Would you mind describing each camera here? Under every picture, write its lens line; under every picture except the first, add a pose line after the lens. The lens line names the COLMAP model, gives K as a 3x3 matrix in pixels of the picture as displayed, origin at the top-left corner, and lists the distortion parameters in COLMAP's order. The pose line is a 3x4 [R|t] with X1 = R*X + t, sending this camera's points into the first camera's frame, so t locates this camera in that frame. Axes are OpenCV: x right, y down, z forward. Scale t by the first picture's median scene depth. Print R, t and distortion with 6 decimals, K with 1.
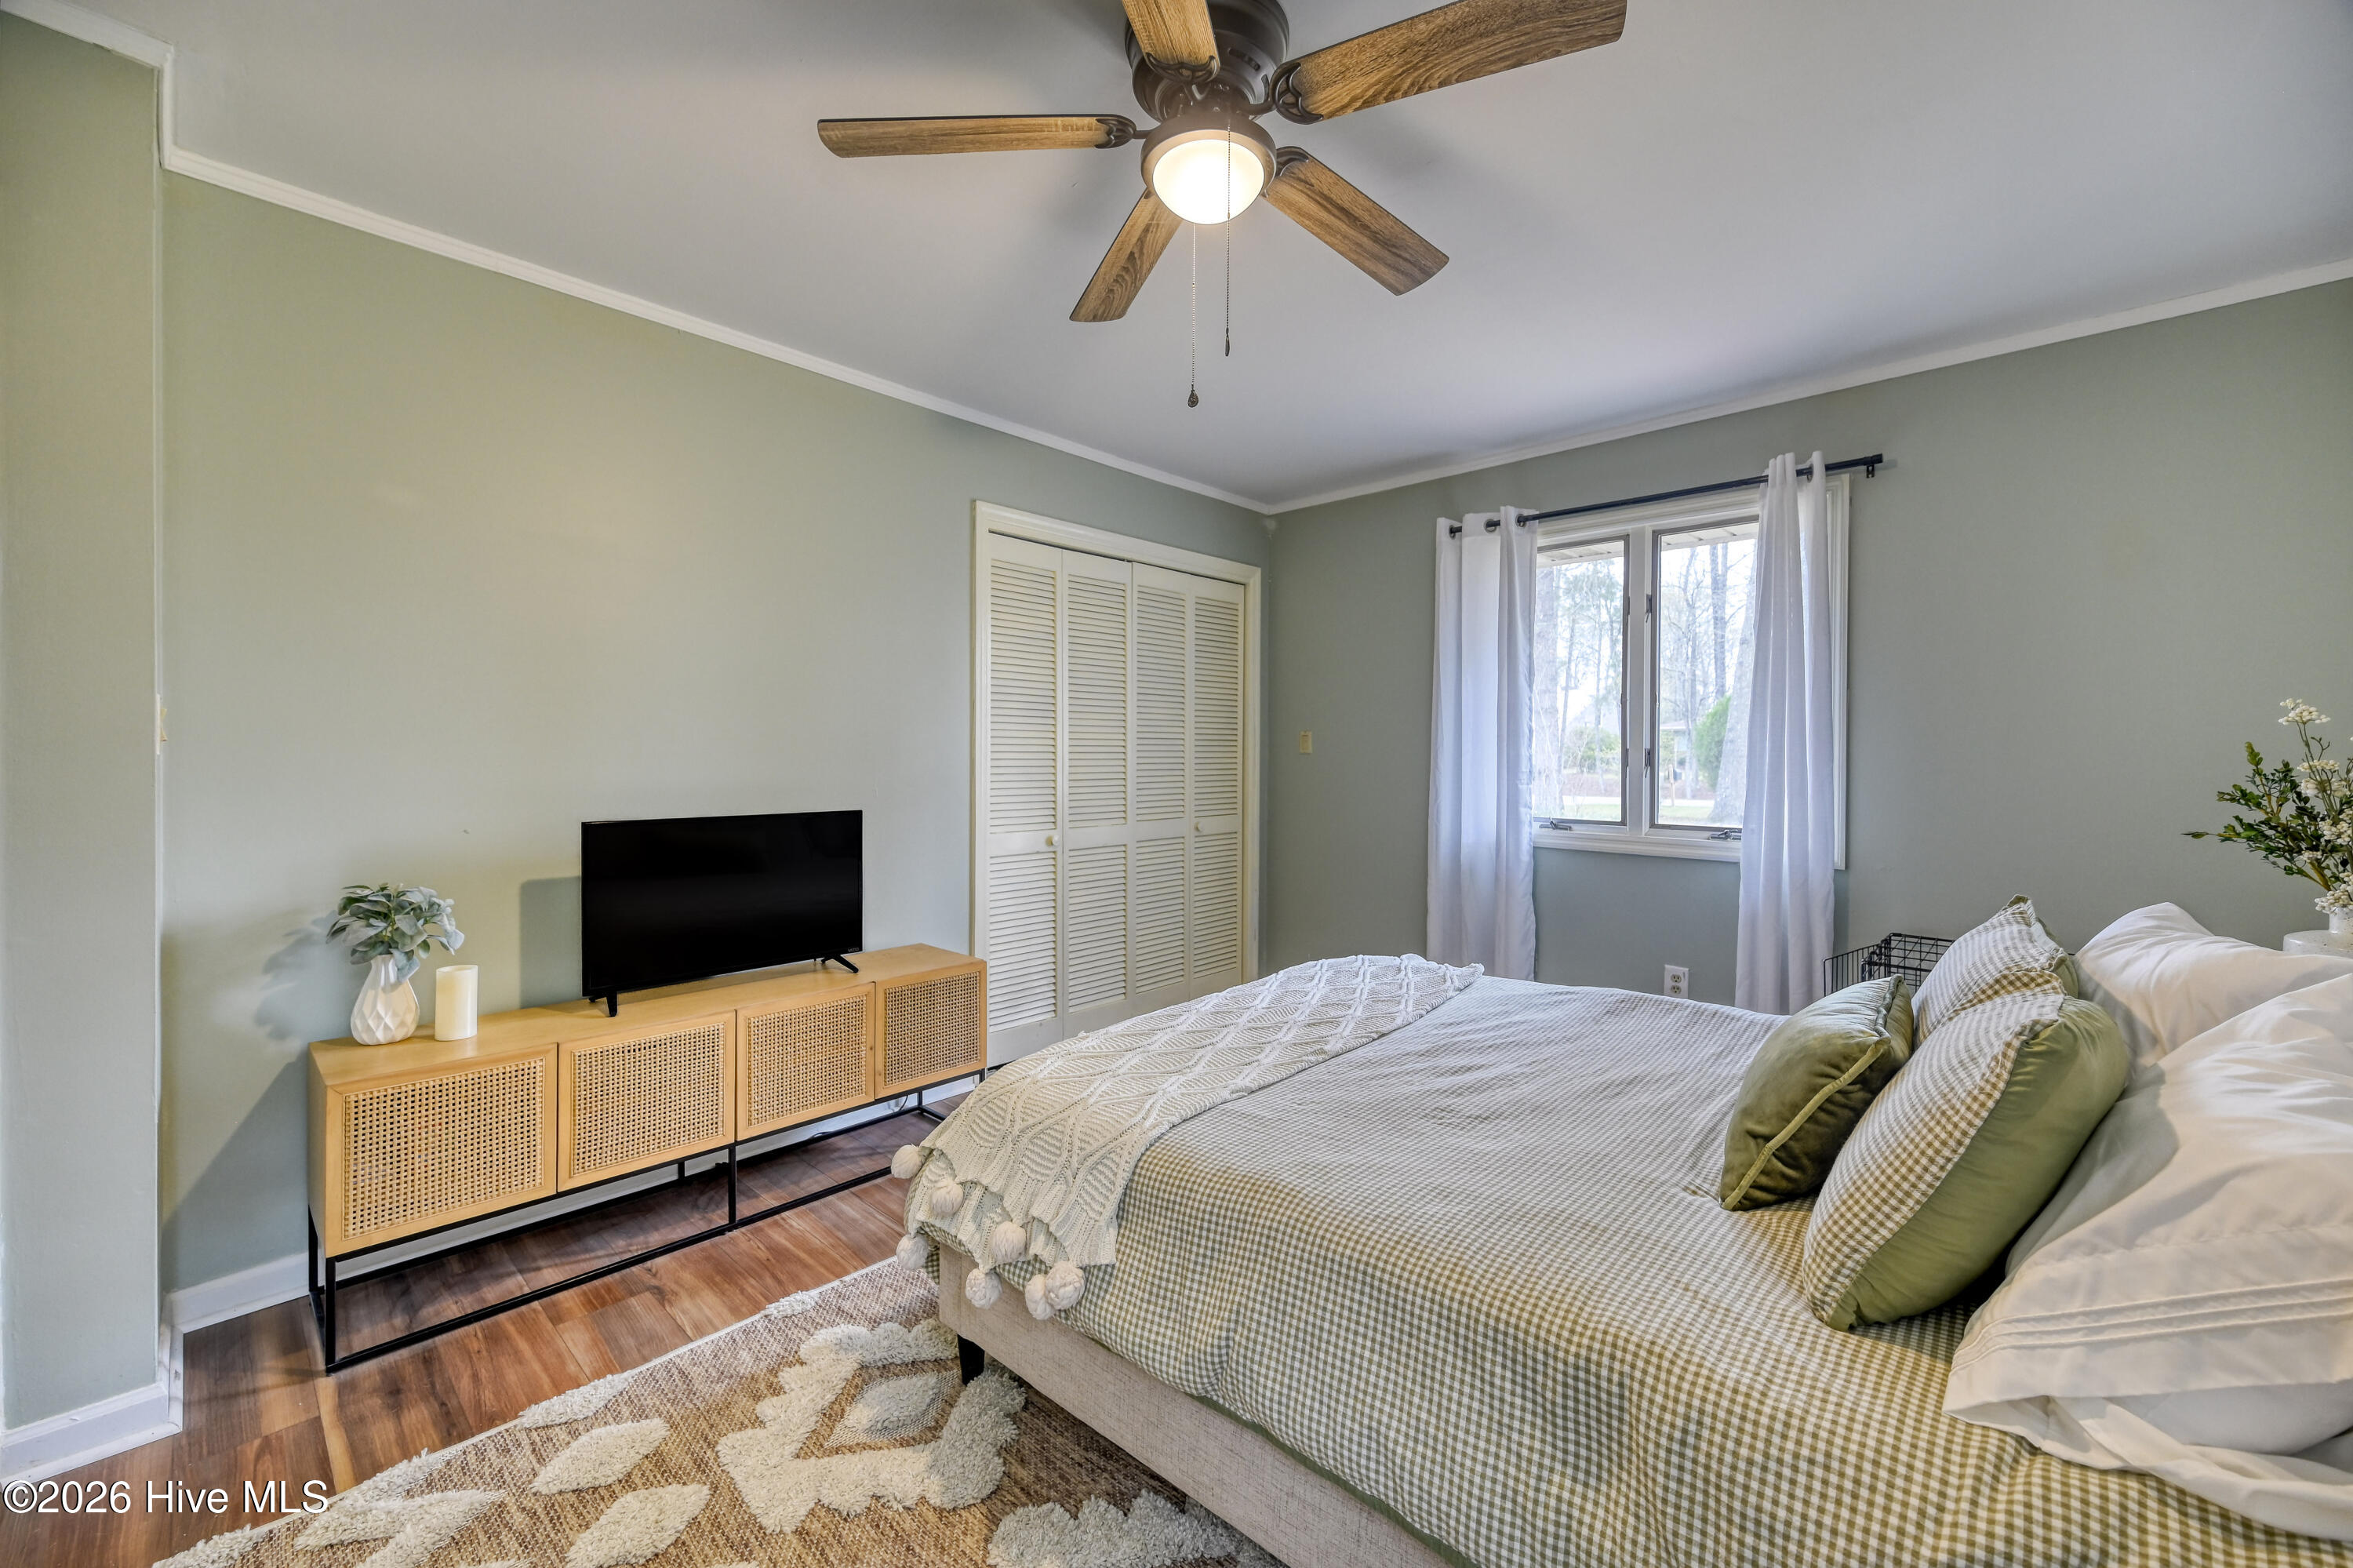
lens RADIAL K [[927.4, 0, 1181.3], [0, 927.4, 770.0], [0, 0, 1]] dist [-0.002301, 0.000780]
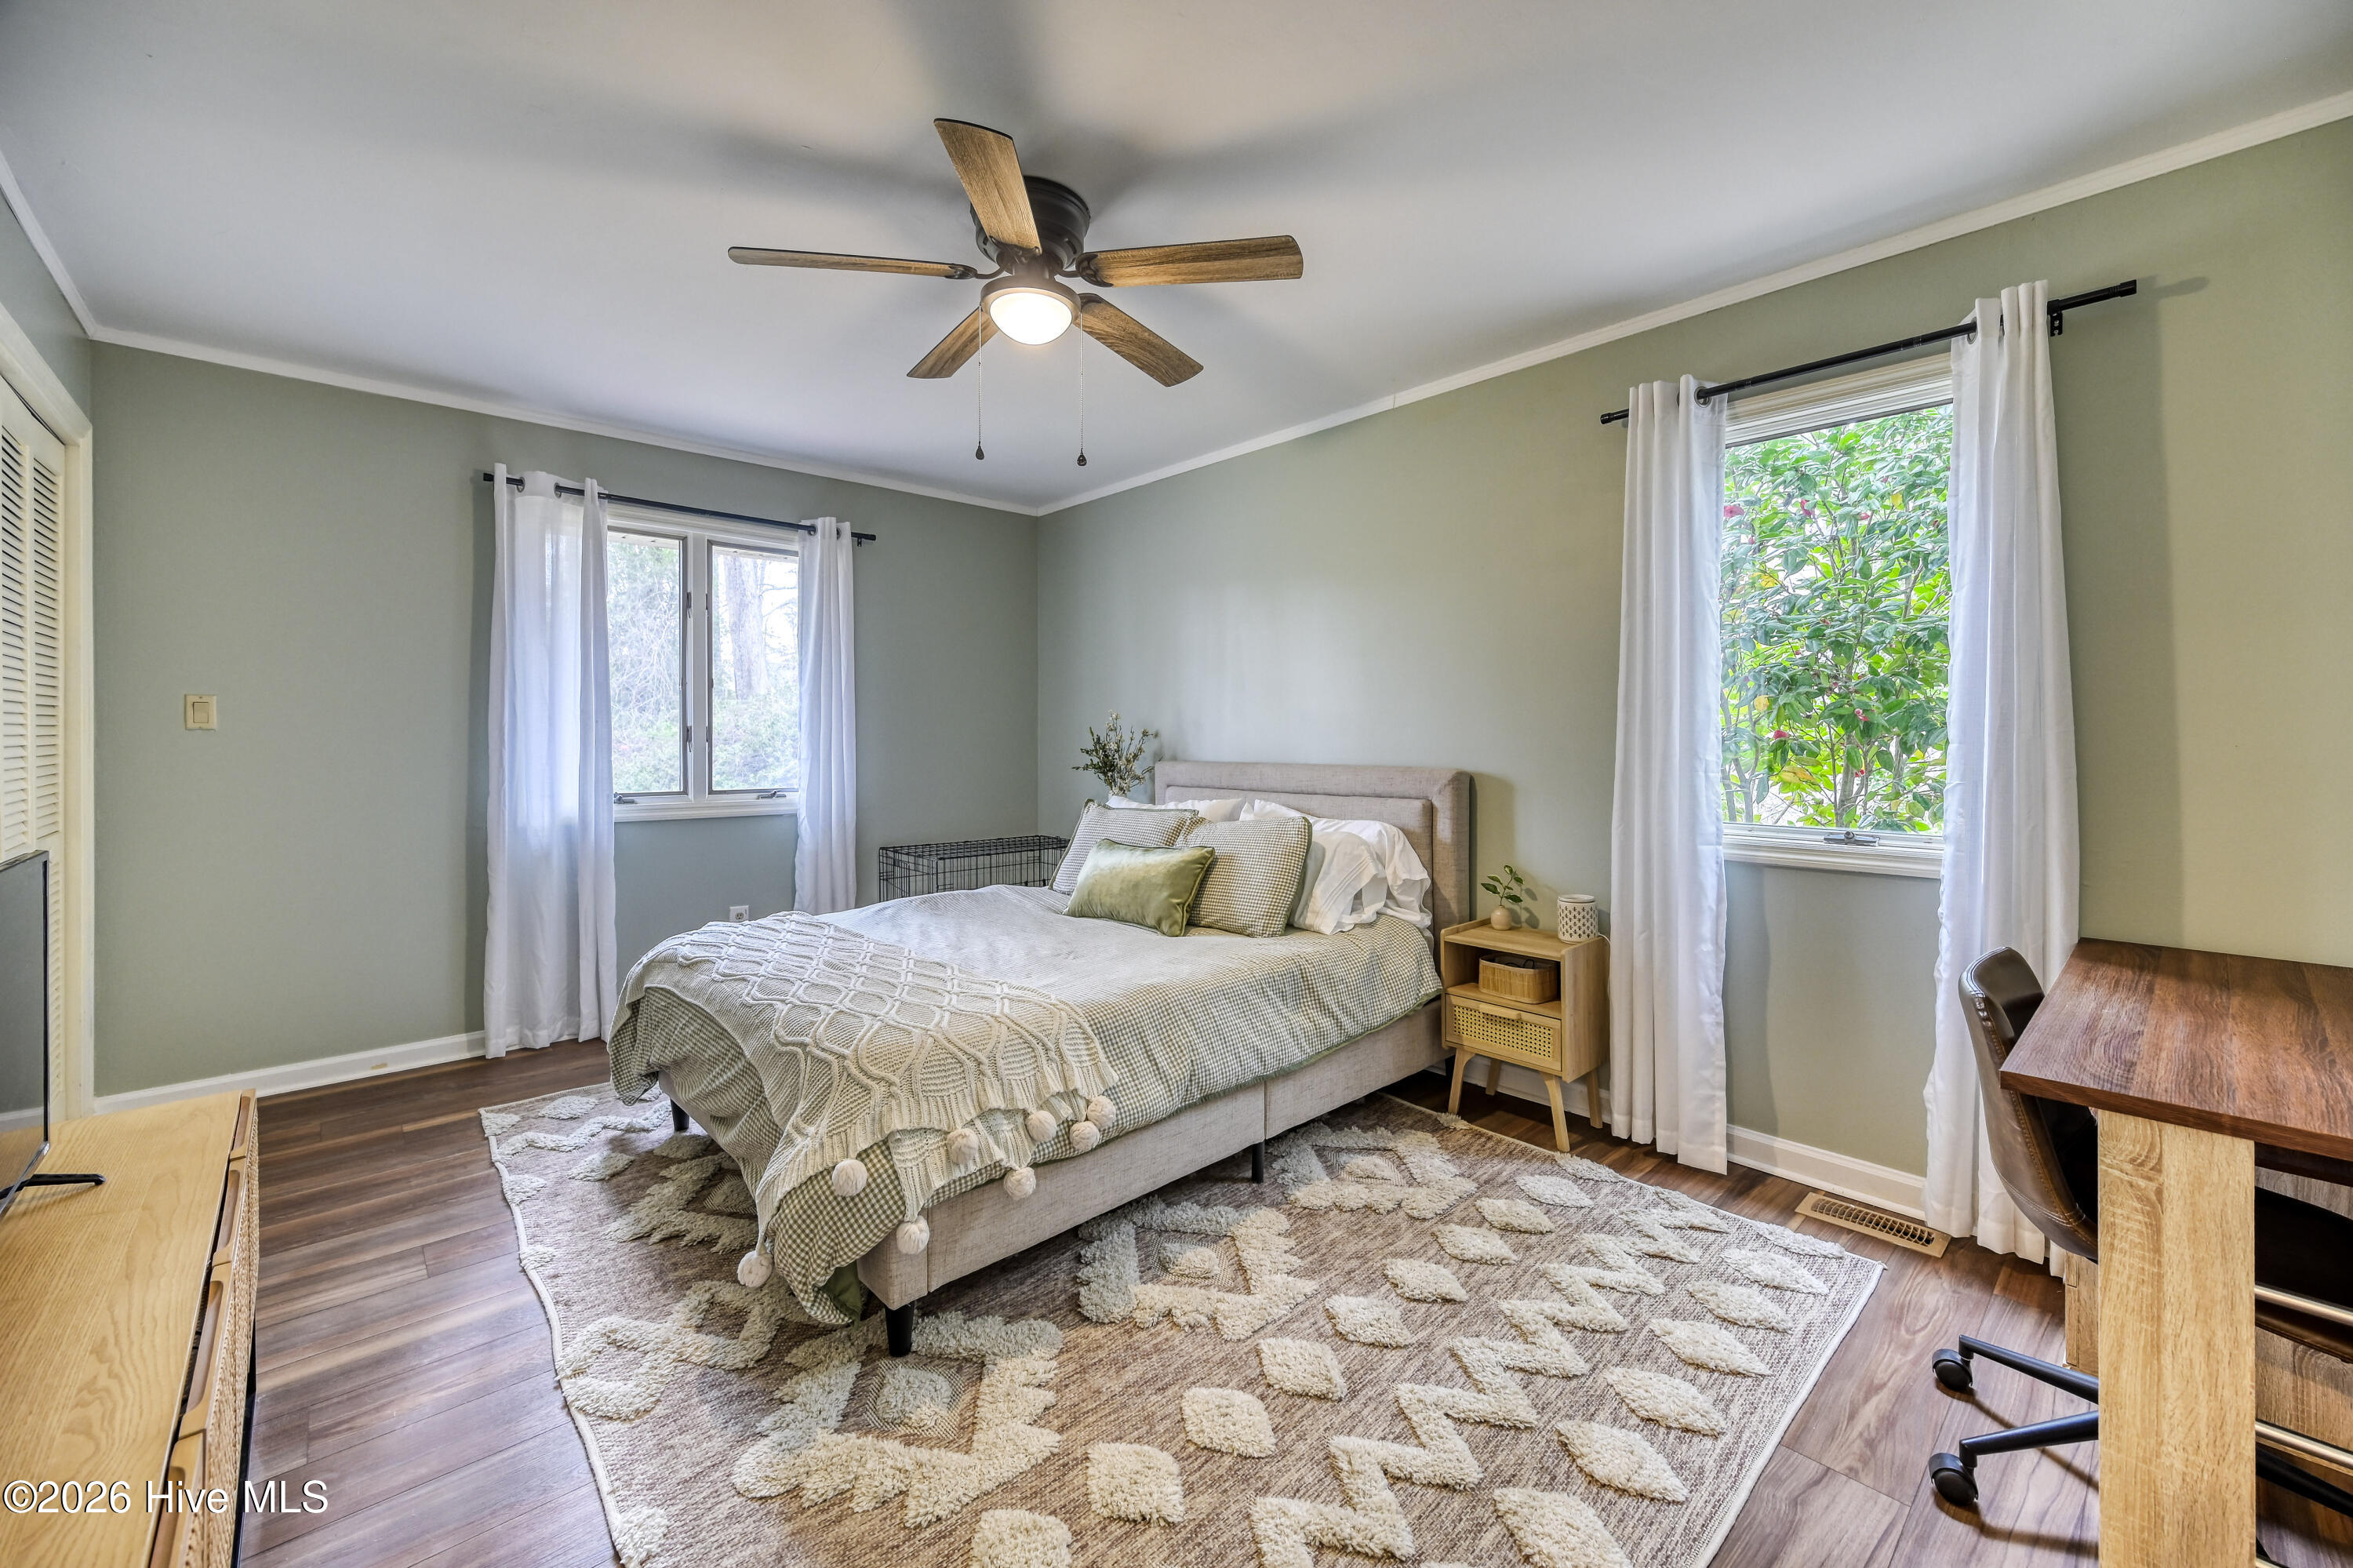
lens RADIAL K [[946.9, 0, 1177.2], [0, 946.9, 738.0], [0, 0, 1]] dist [0.001561, 0.000117]
pose [[0.090143, -0.004717, 0.995918, -0.667164], [0.011898, 0.999923, 0.003659, -0.005779], [-0.995858, 0.011520, 0.090193, 0.326960]]
